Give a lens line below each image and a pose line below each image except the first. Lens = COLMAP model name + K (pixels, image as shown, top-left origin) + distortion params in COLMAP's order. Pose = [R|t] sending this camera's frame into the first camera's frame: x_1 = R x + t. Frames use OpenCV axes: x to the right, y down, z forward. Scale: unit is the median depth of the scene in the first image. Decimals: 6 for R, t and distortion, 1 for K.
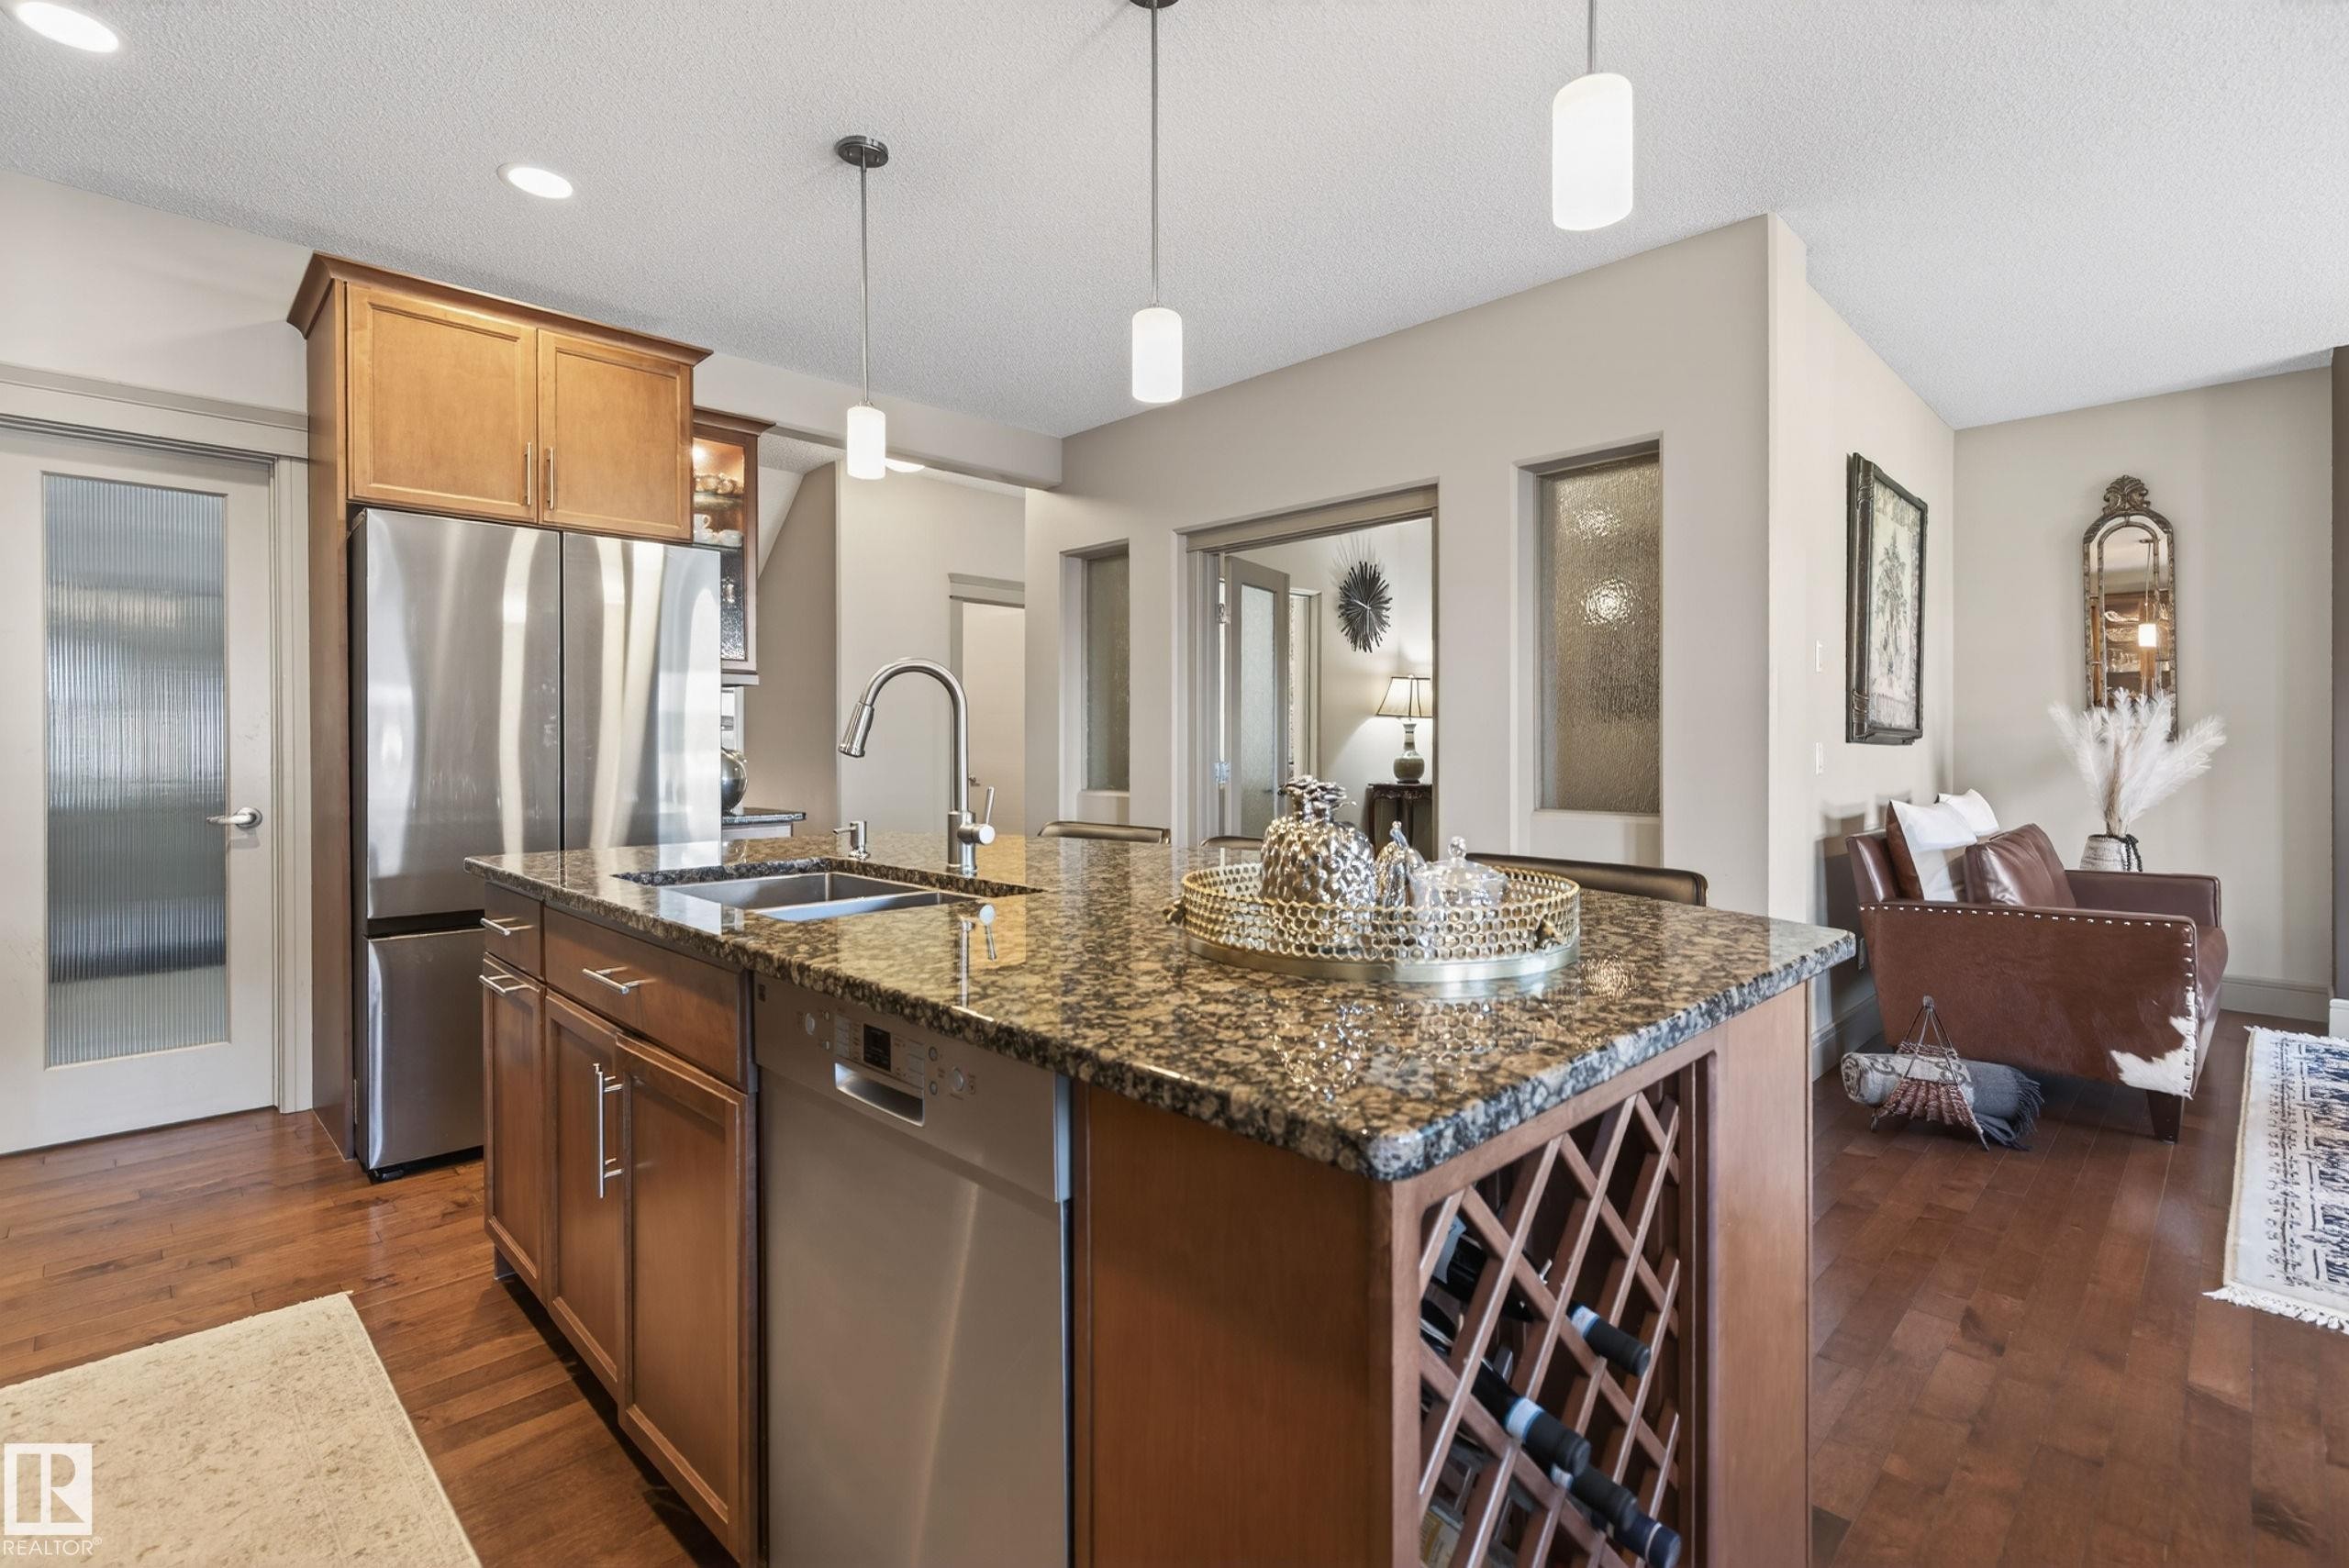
lens RADIAL K [[1086.6, 0, 1171.4], [0, 1086.6, 749.7], [0, 0, 1]] dist [-0.002445, 0.000007]
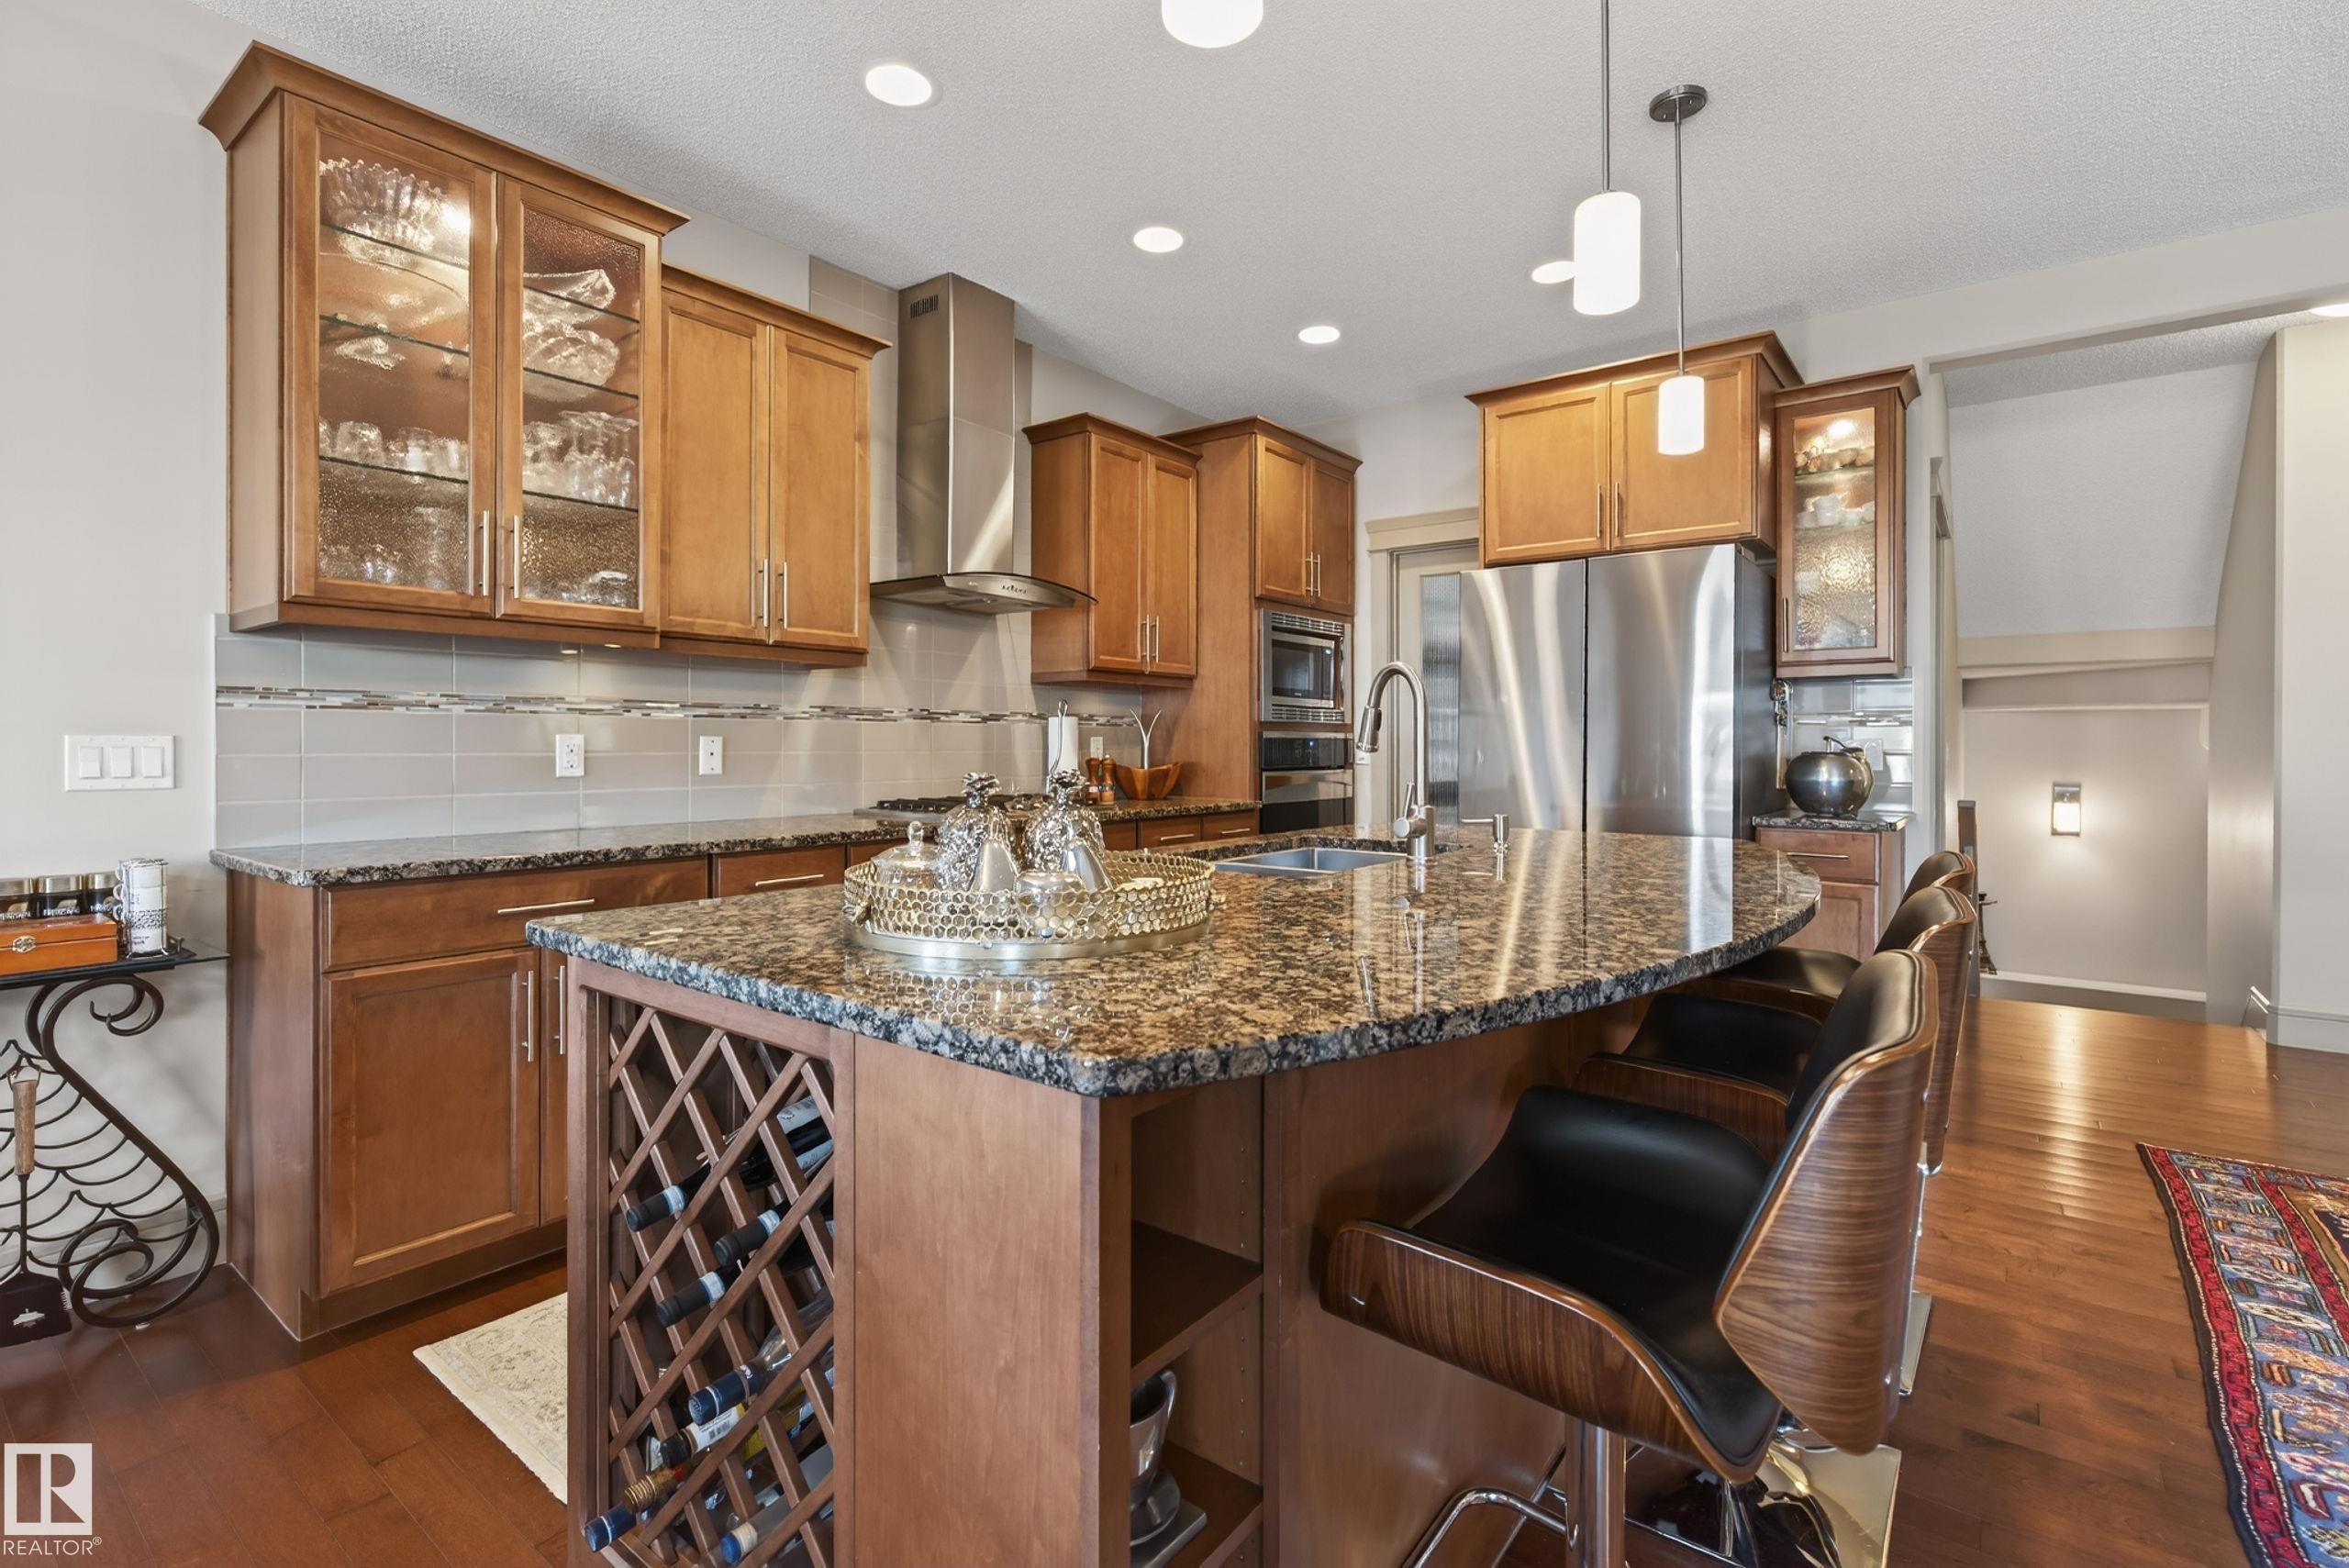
lens RADIAL K [[1074.9, 0, 1180.9], [0, 1074.9, 744.3], [0, 0, 1]] dist [-0.001404, 0.000723]
pose [[0.136835, 0.003444, -0.990588, 0.561811], [-0.005572, 0.999981, 0.002707, -0.002678], [0.990578, 0.005150, 0.136852, 0.444318]]
